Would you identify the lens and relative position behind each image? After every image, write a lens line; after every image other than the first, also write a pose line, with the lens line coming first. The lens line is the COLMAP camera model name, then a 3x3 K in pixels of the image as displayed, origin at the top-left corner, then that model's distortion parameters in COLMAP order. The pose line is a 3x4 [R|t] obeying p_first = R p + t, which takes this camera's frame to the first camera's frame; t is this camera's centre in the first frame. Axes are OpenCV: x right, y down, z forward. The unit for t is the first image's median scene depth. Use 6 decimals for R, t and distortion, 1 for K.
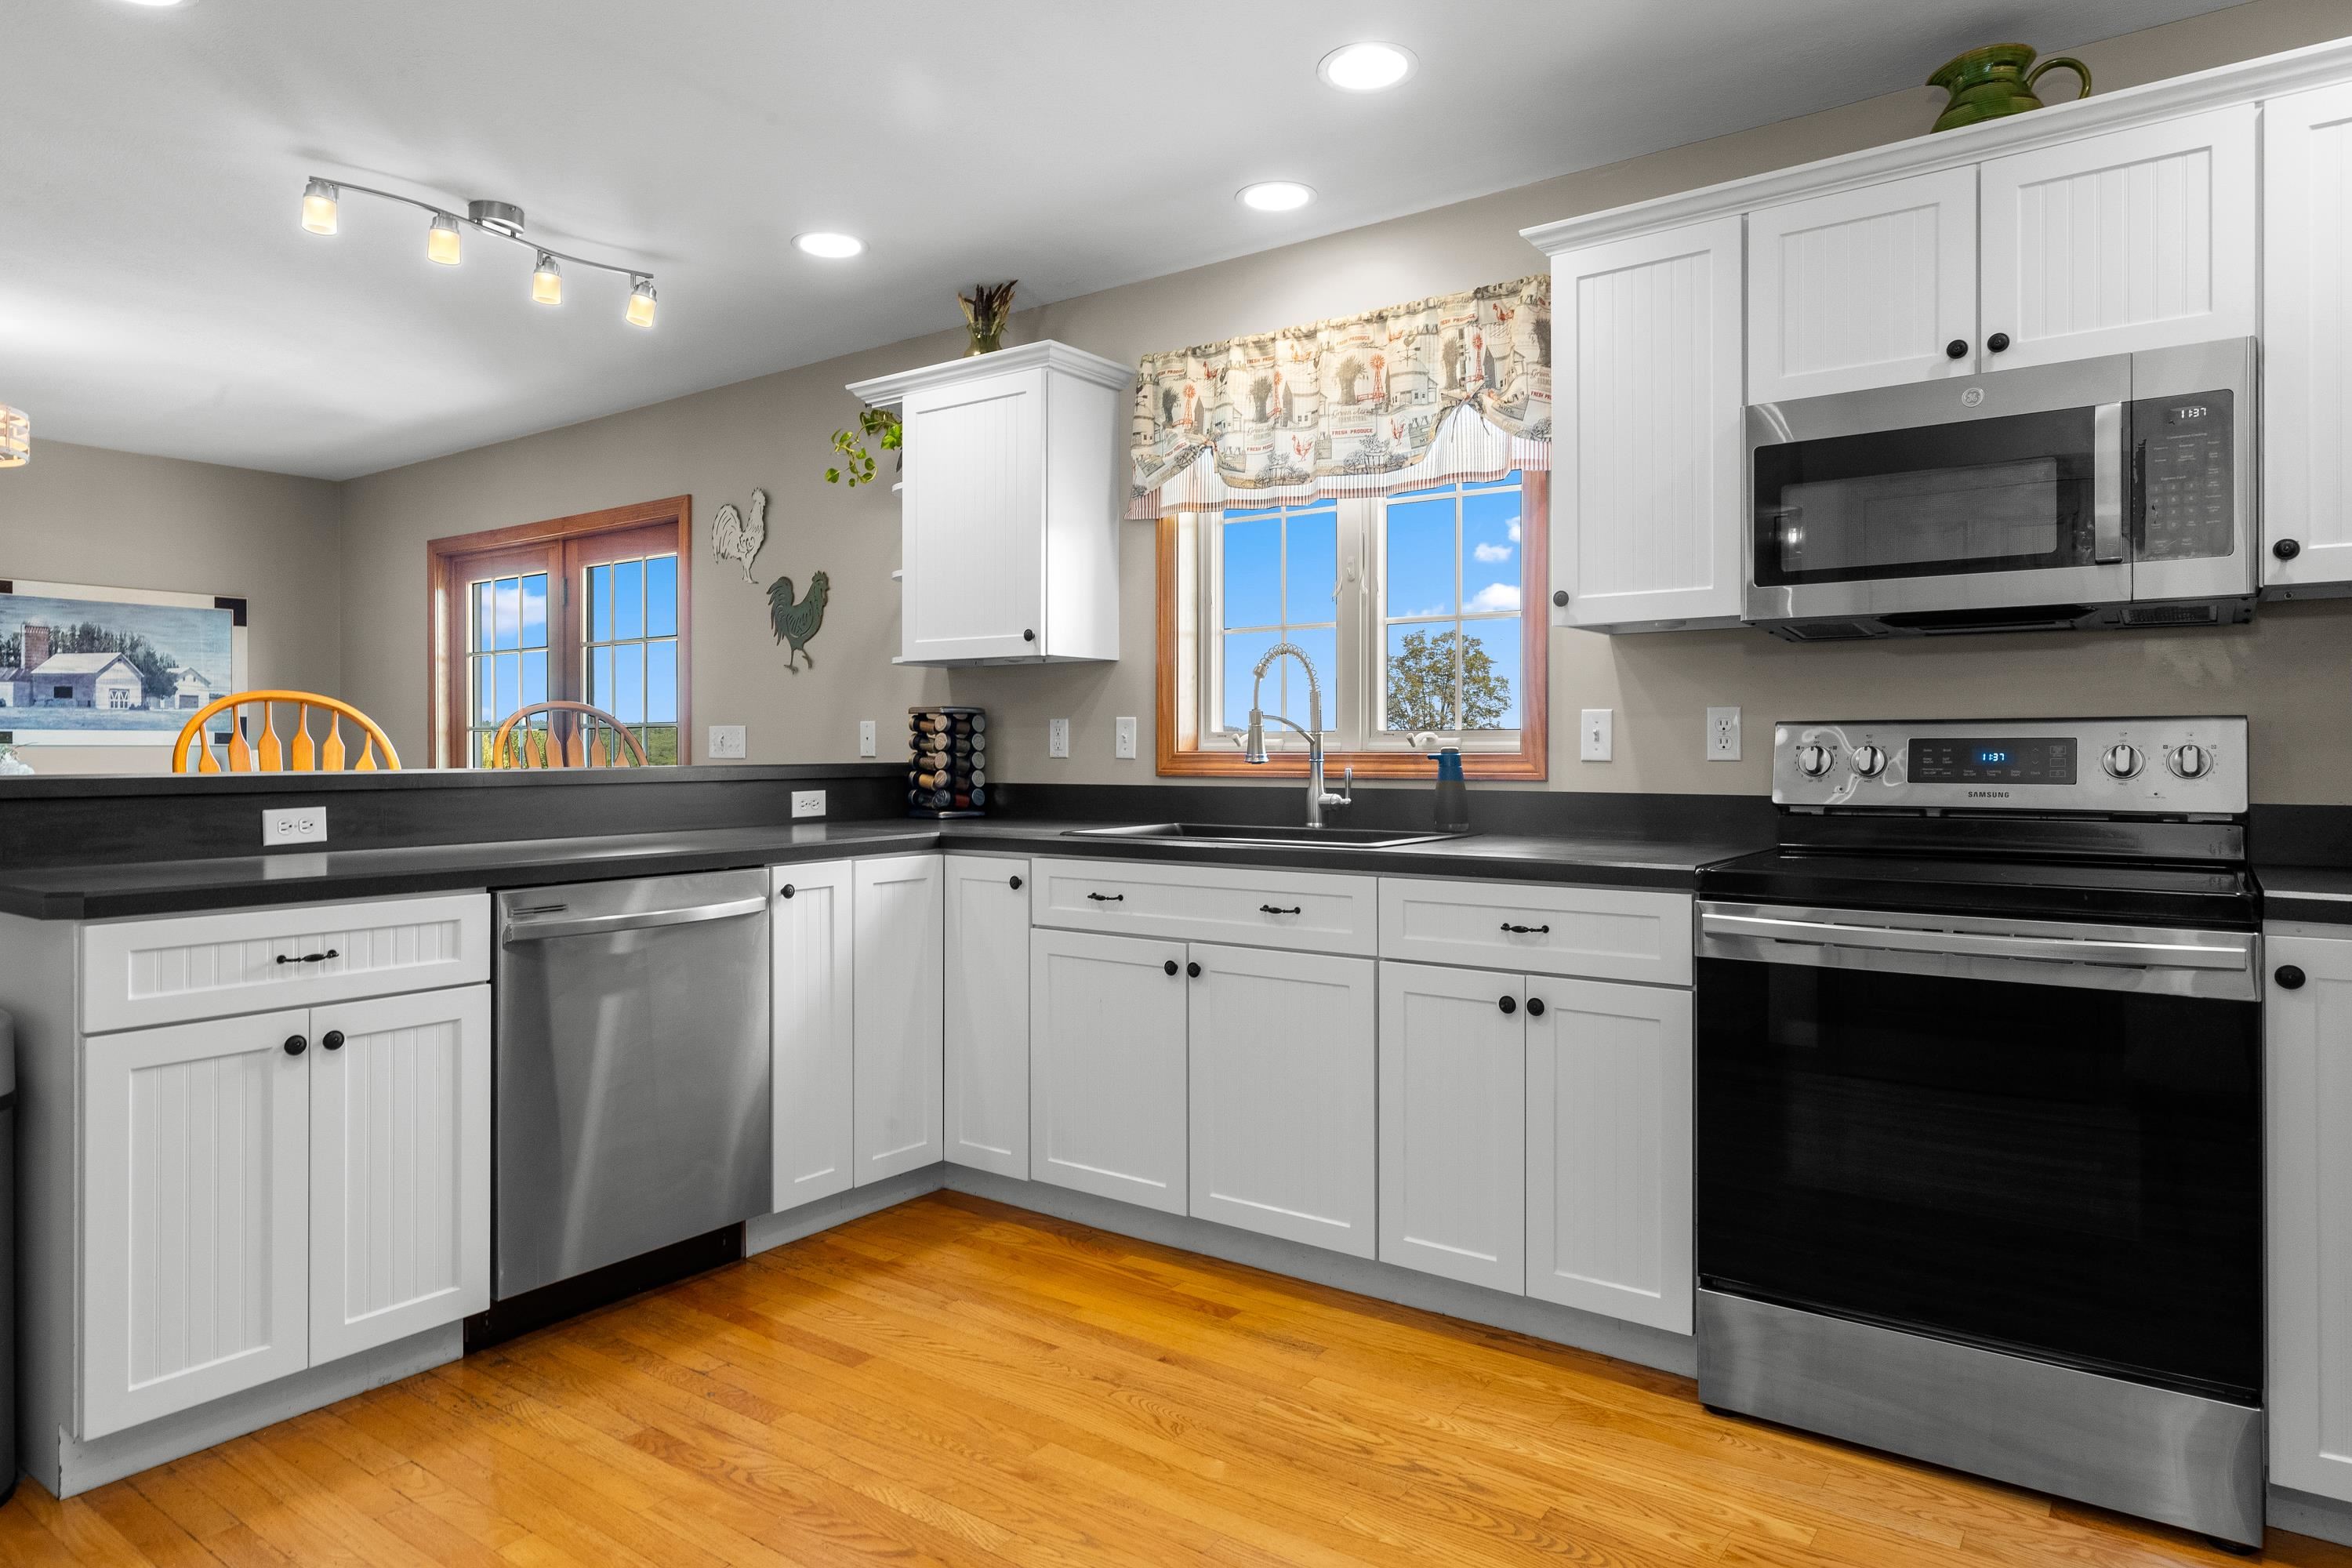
lens RADIAL K [[1417.0, 0, 1181.9], [0, 1417.0, 748.3], [0, 0, 1]] dist [0.007728, -0.000469]
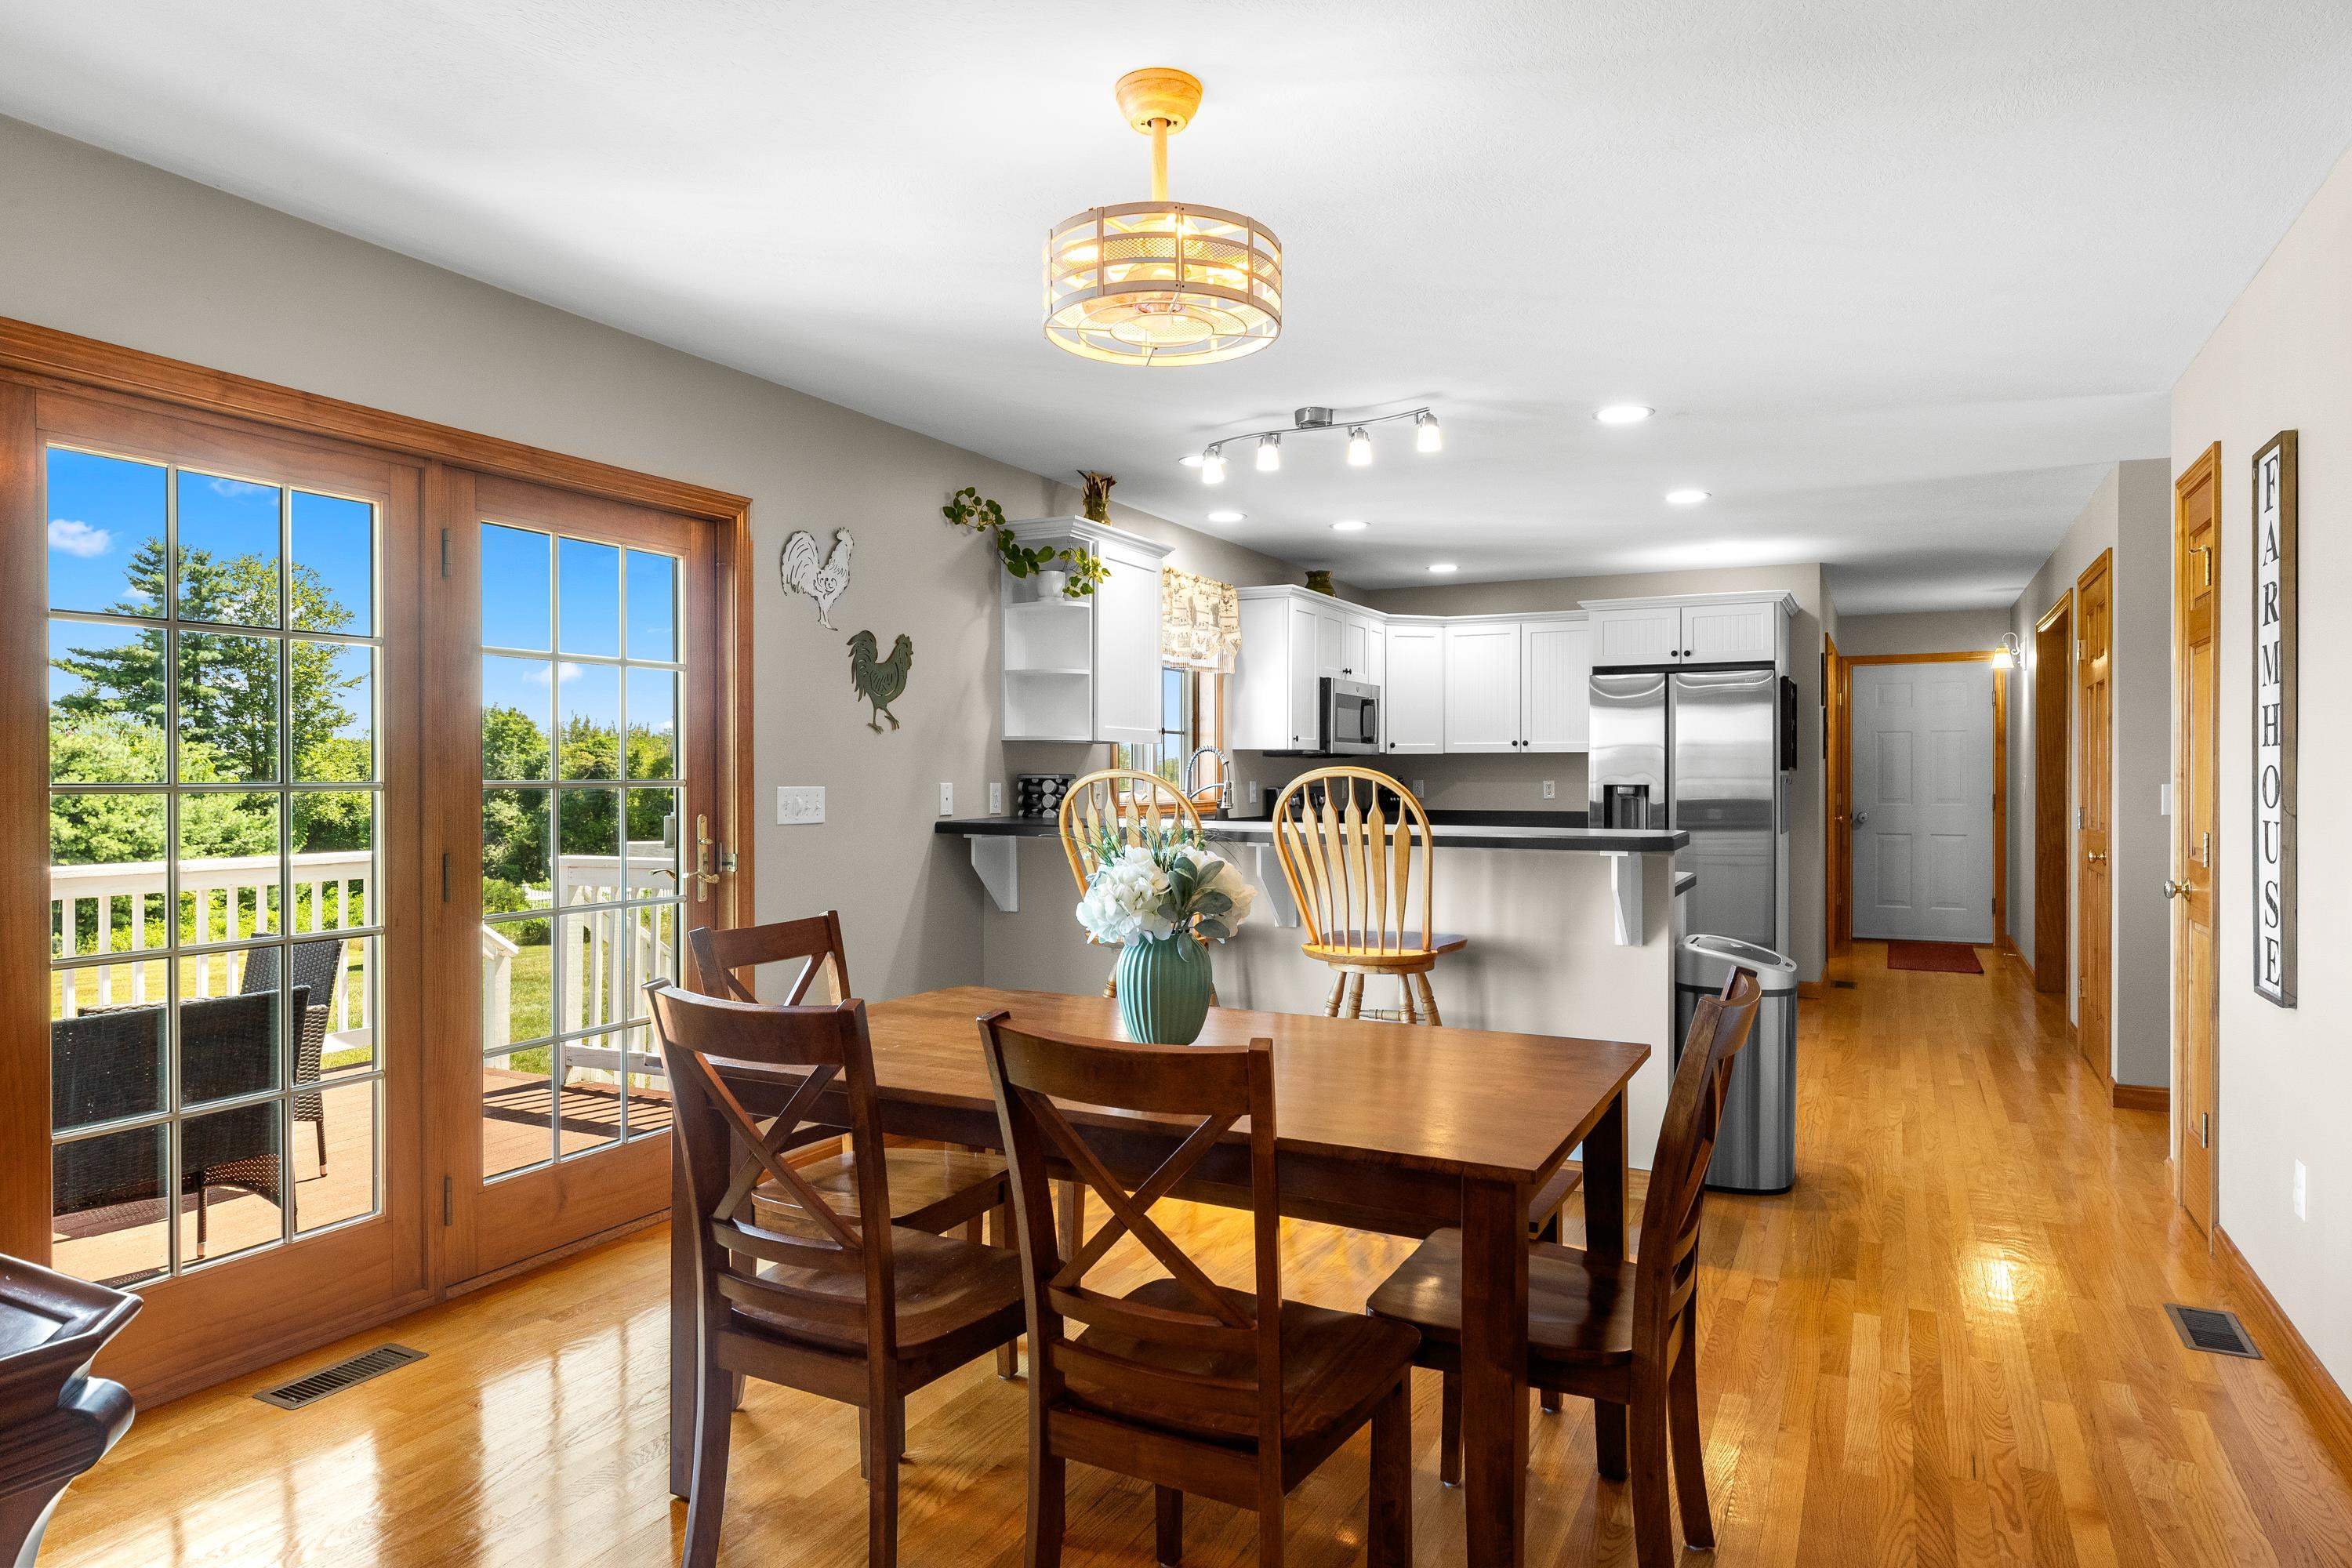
lens RADIAL K [[1416.3, 0, 1176.0], [0, 1416.3, 784.0], [0, 0, 1]] dist [0.004183, 0.000985]
pose [[-0.155179, -0.006625, 0.987864, -1.761034], [-0.004945, 0.999970, 0.005929, -0.033737], [-0.987874, -0.003965, -0.155207, 1.316623]]
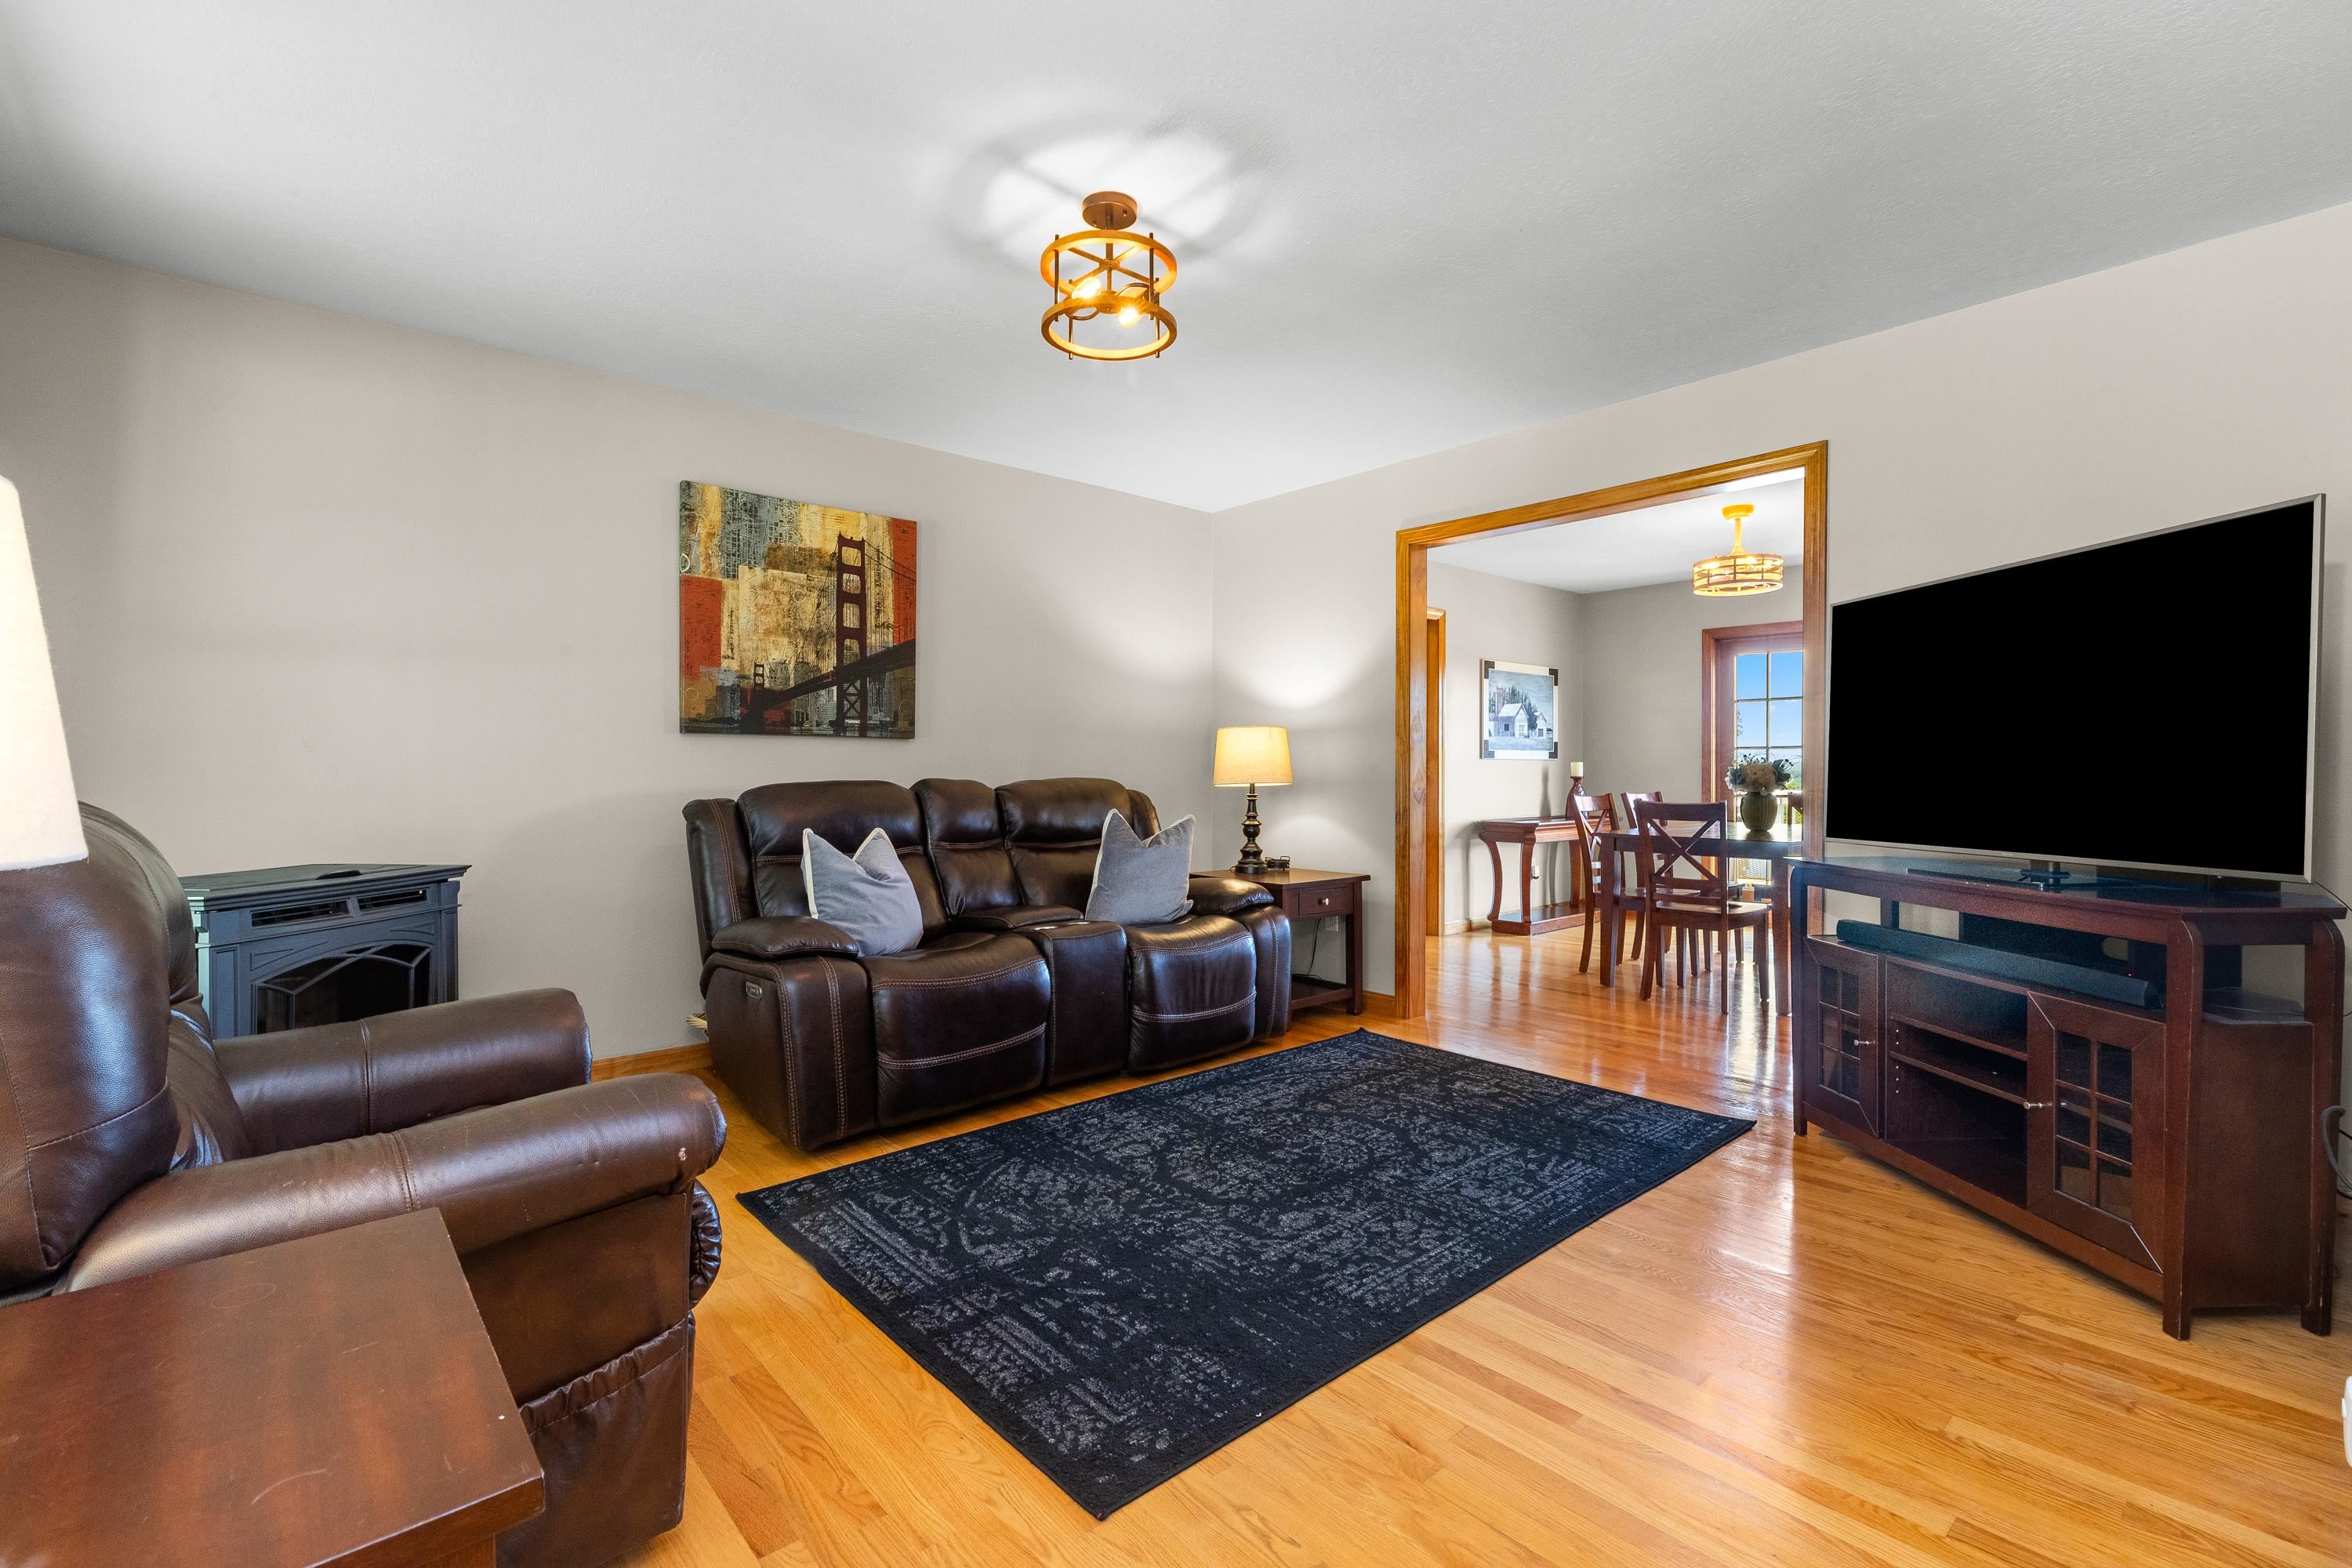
lens RADIAL K [[1047.6, 0, 1190.0], [0, 1047.6, 783.5], [0, 0, 1]] dist [0.001543, 0.000095]
pose [[0.975957, 0.002667, -0.217949, -1.510660], [0.000746, 0.999878, 0.015575, 0.011878], [0.217964, -0.015363, 0.975836, -0.485494]]
